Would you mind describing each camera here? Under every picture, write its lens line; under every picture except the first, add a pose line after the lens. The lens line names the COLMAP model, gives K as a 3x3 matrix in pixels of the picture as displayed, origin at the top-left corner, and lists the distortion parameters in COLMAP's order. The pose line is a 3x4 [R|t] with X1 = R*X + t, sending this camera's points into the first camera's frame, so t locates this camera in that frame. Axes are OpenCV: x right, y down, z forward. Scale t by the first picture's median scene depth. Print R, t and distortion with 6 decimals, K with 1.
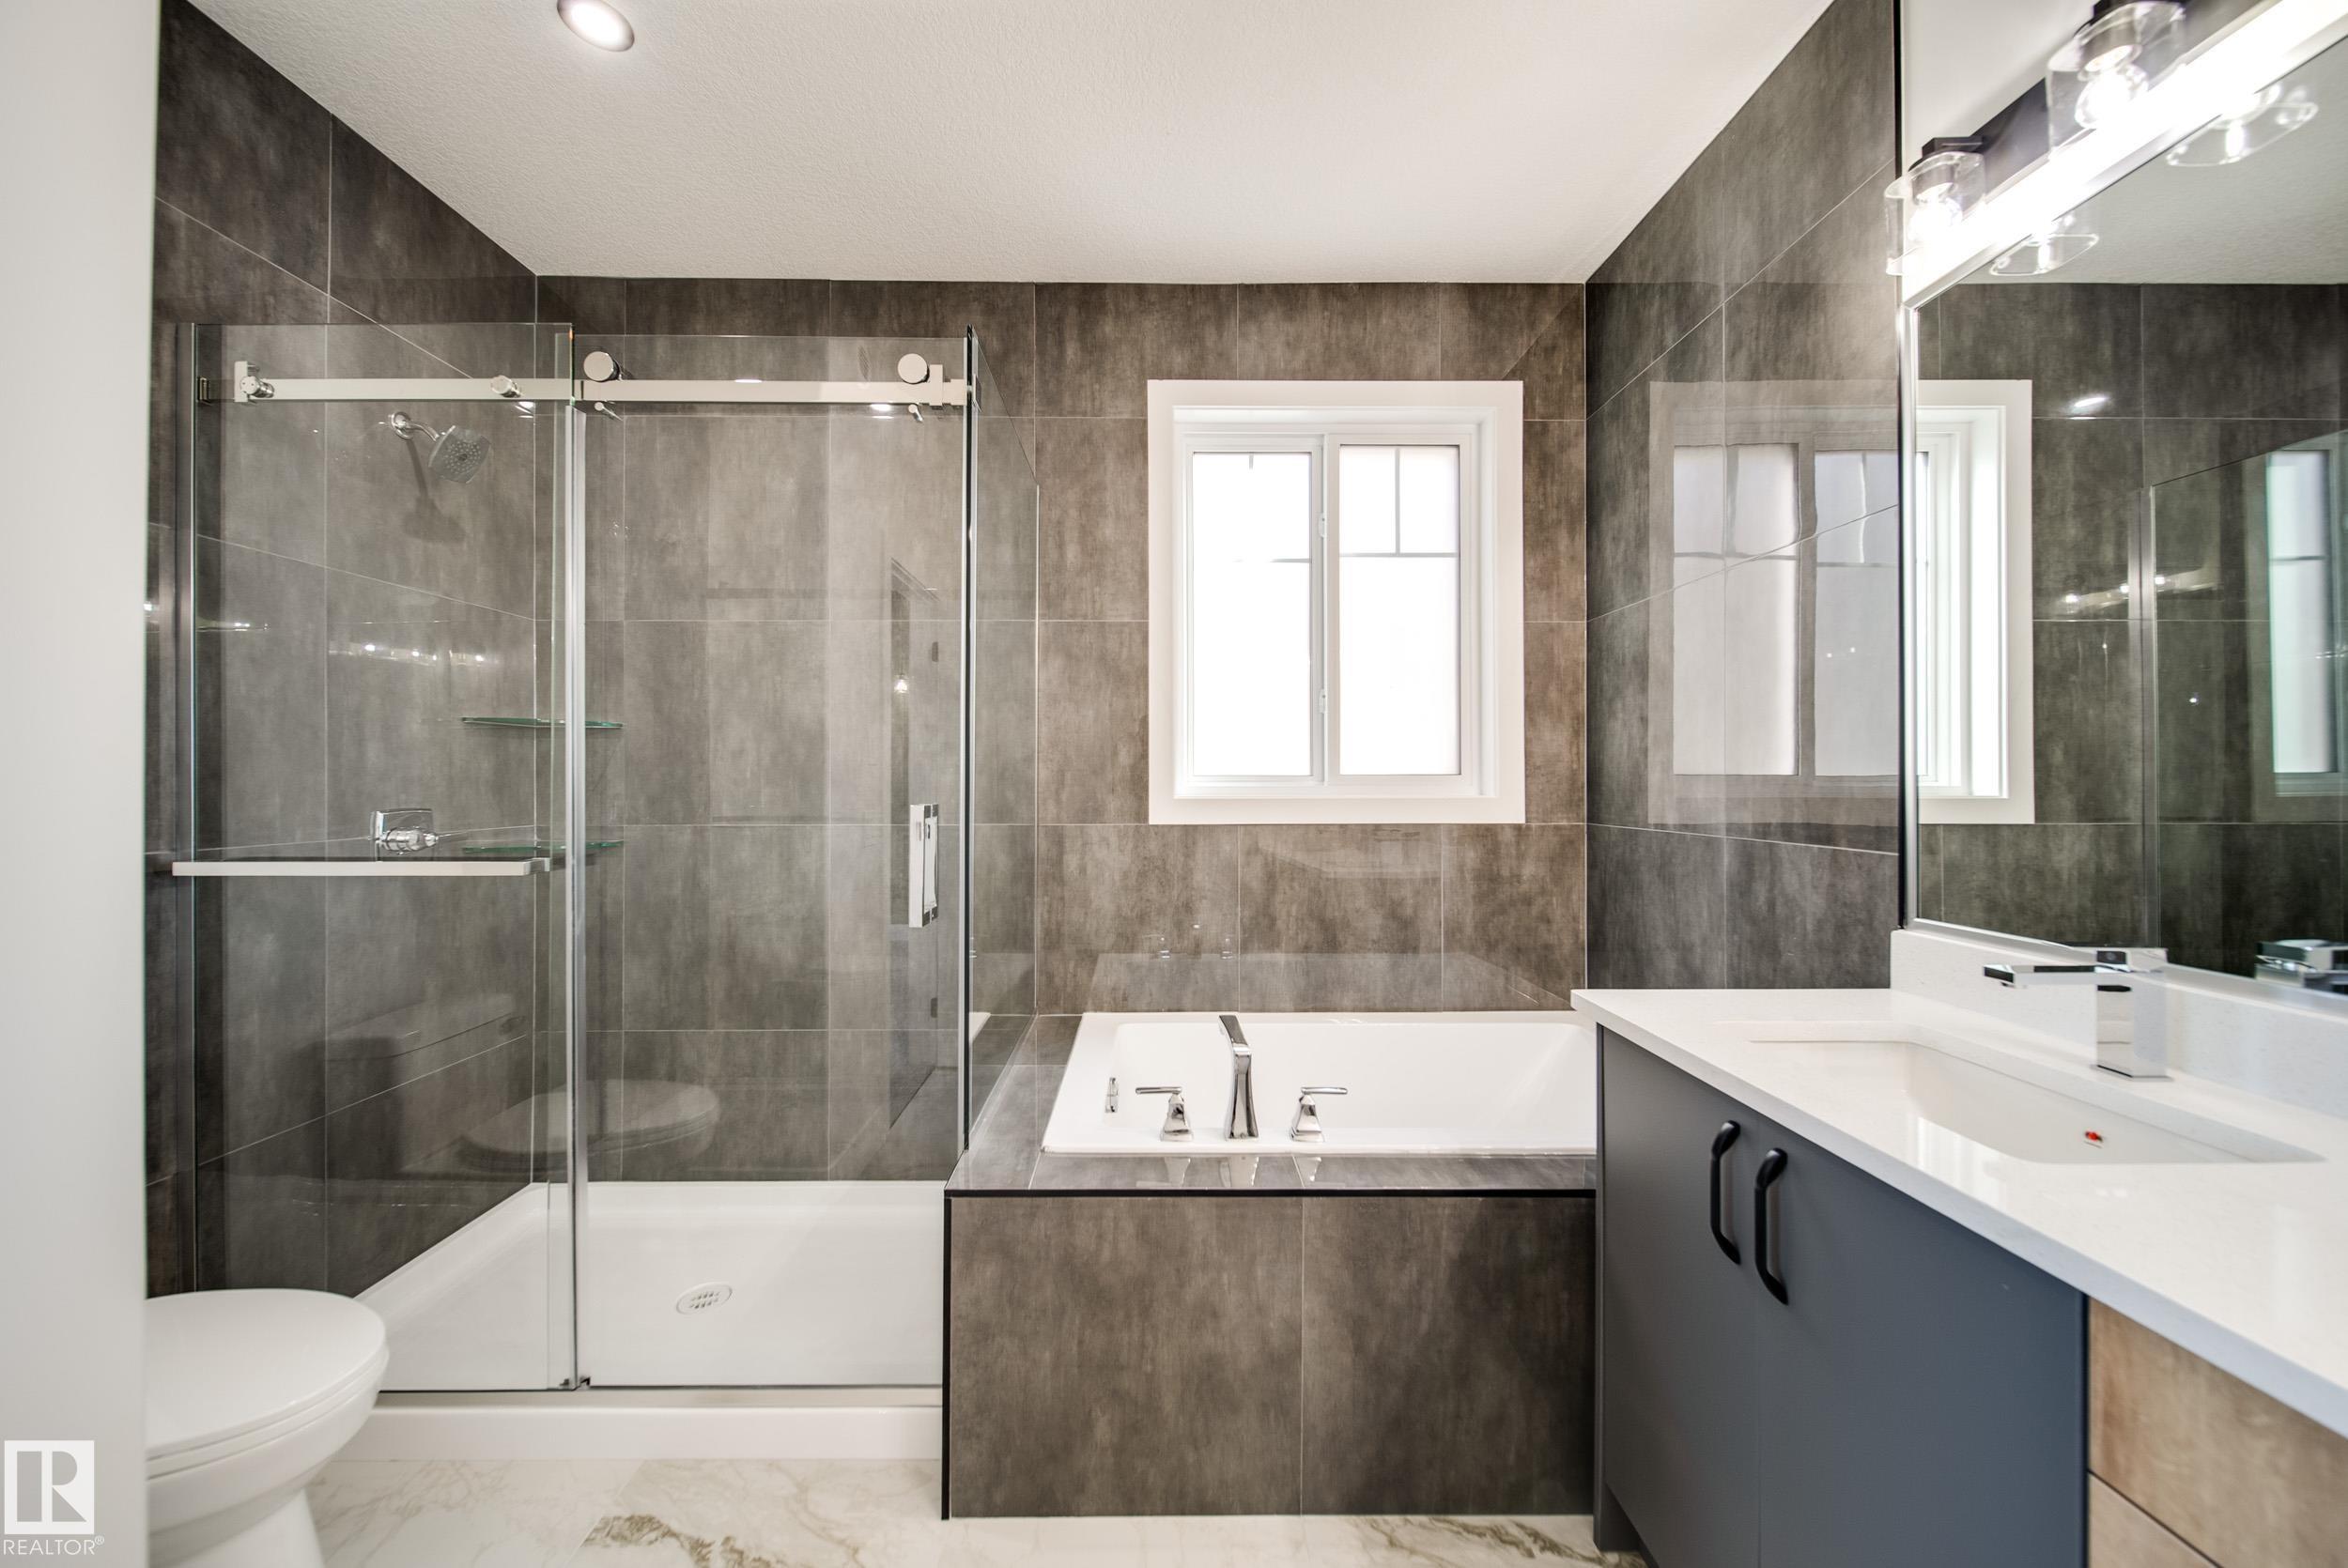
lens RADIAL K [[827.1, 0, 1178.2], [0, 827.1, 777.0], [0, 0, 1]] dist [0.001782, -0.001683]
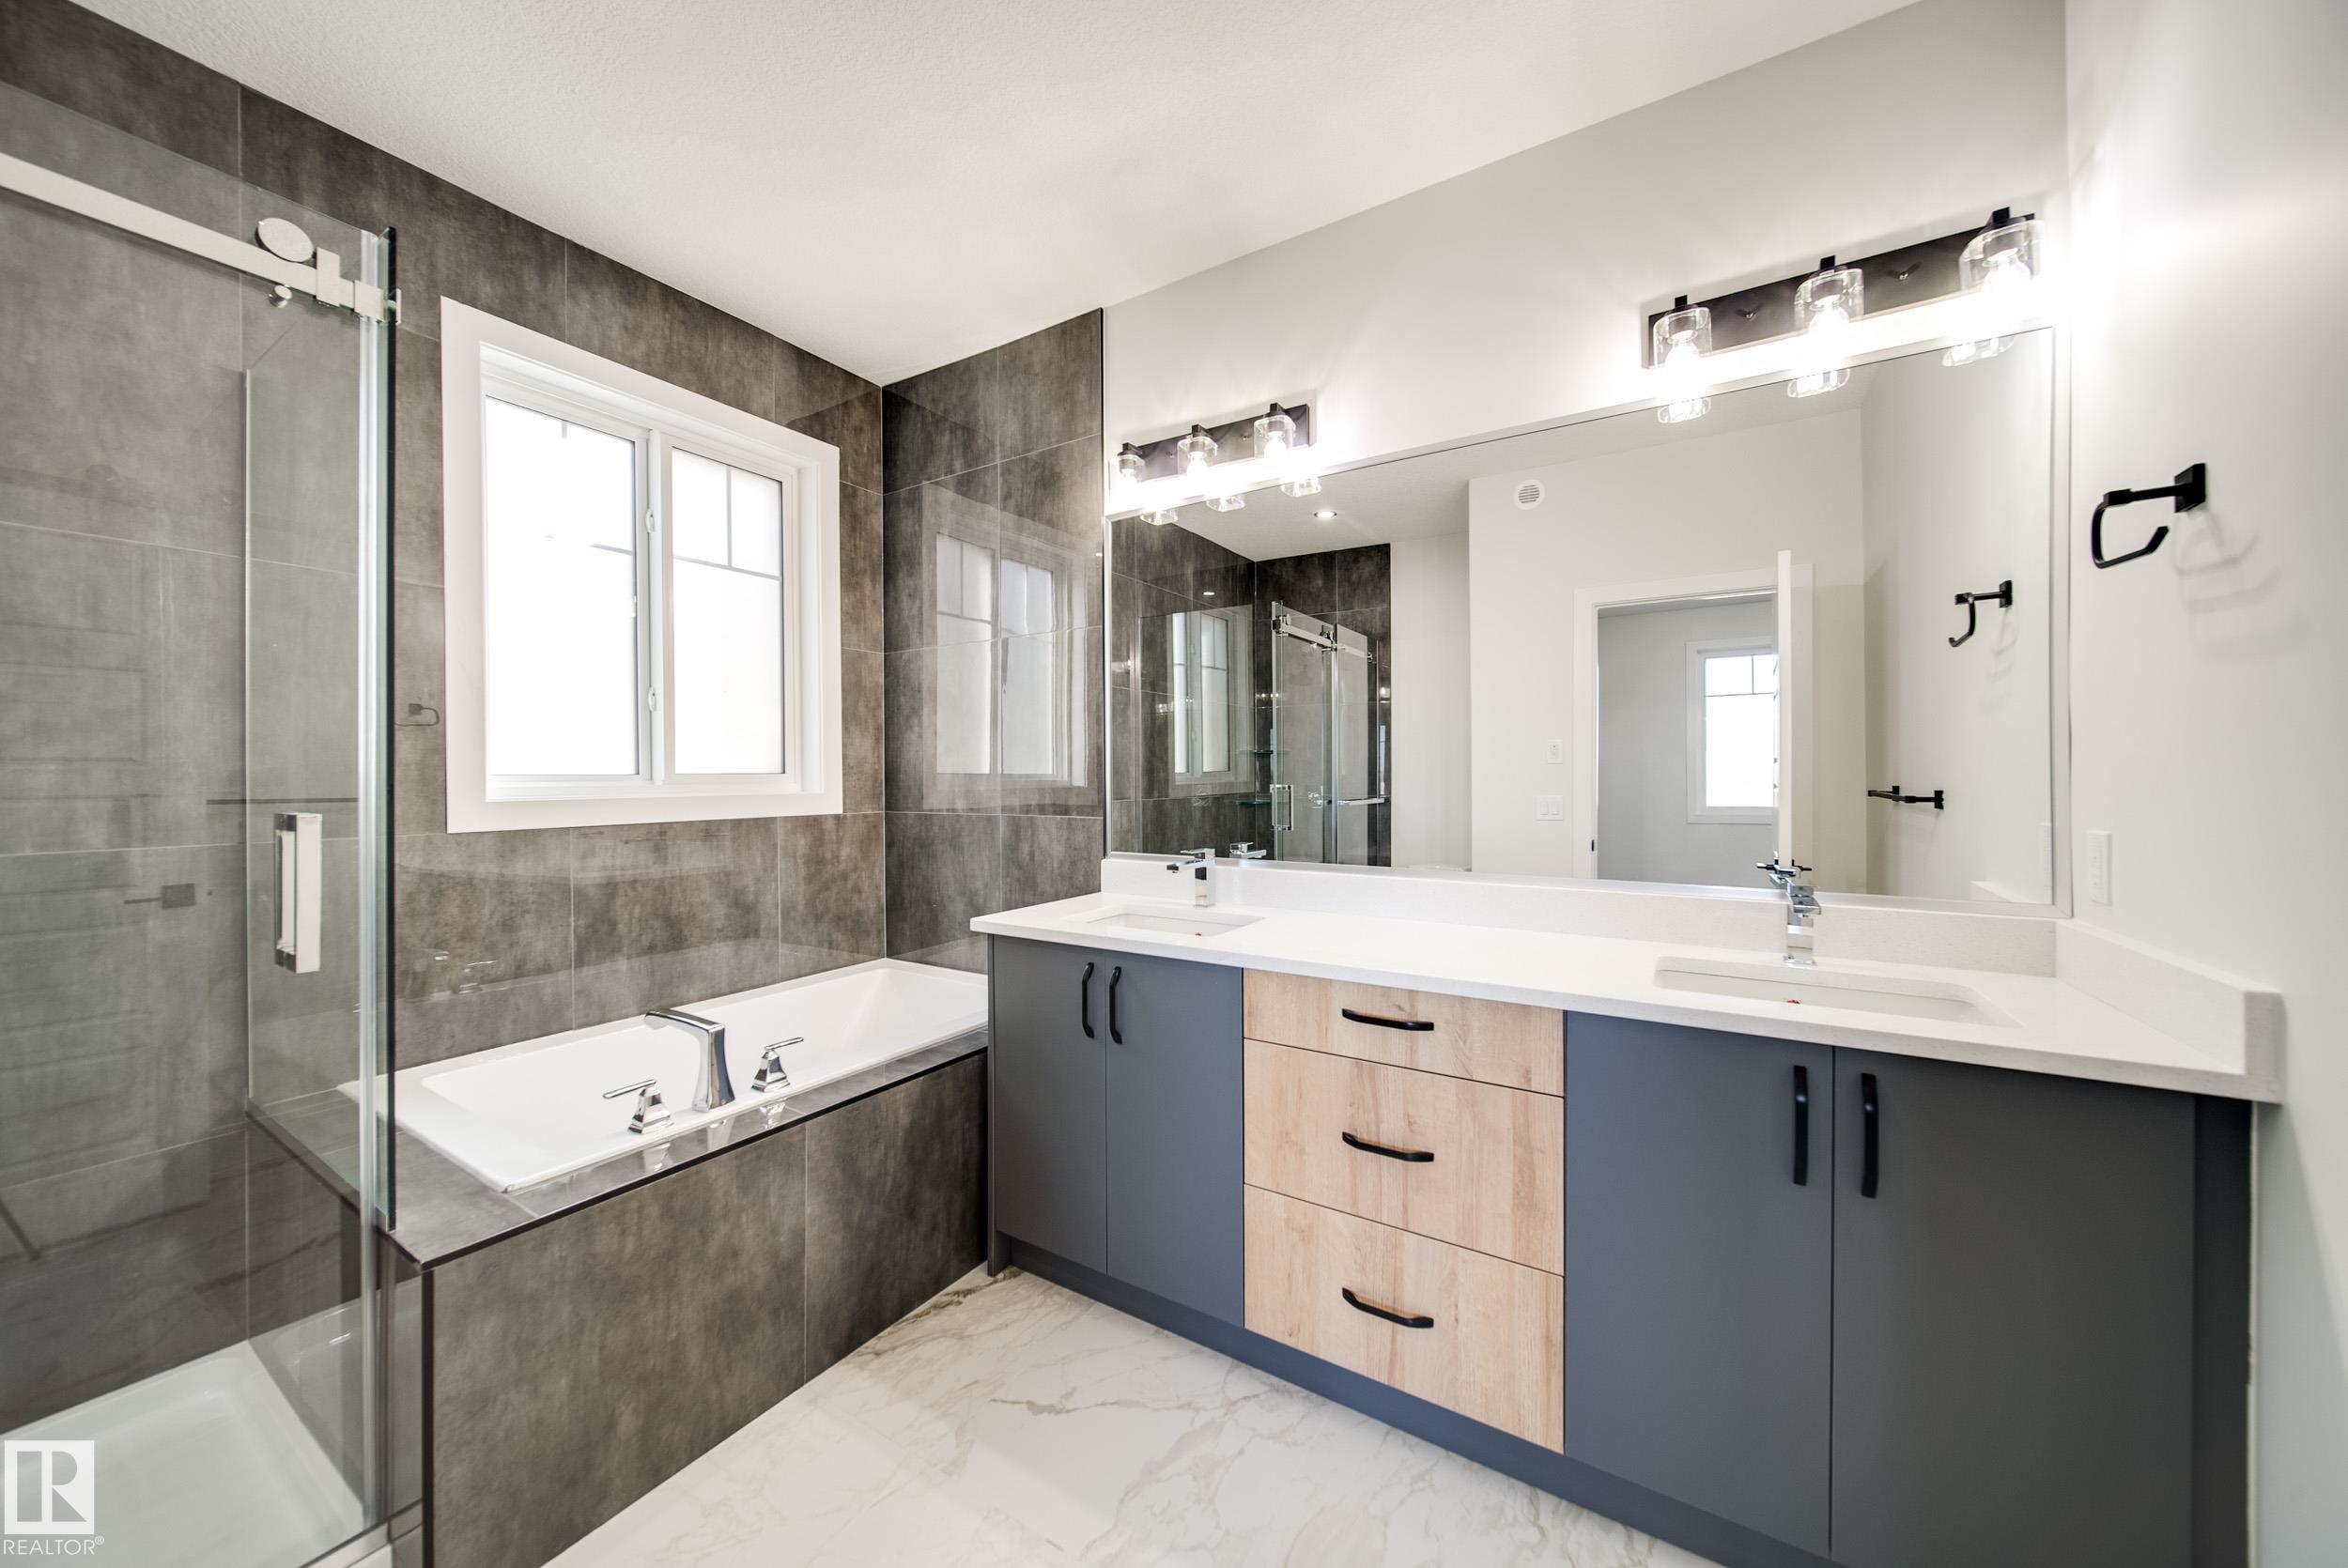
lens RADIAL K [[827.1, 0, 1178.2], [0, 827.1, 777.0], [0, 0, 1]] dist [0.001782, -0.001683]
pose [[0.531198, -0.003390, 0.847241, -0.367425], [0.000102, 0.999992, 0.003938, -0.002478], [-0.847248, -0.002005, 0.531194, -0.067098]]
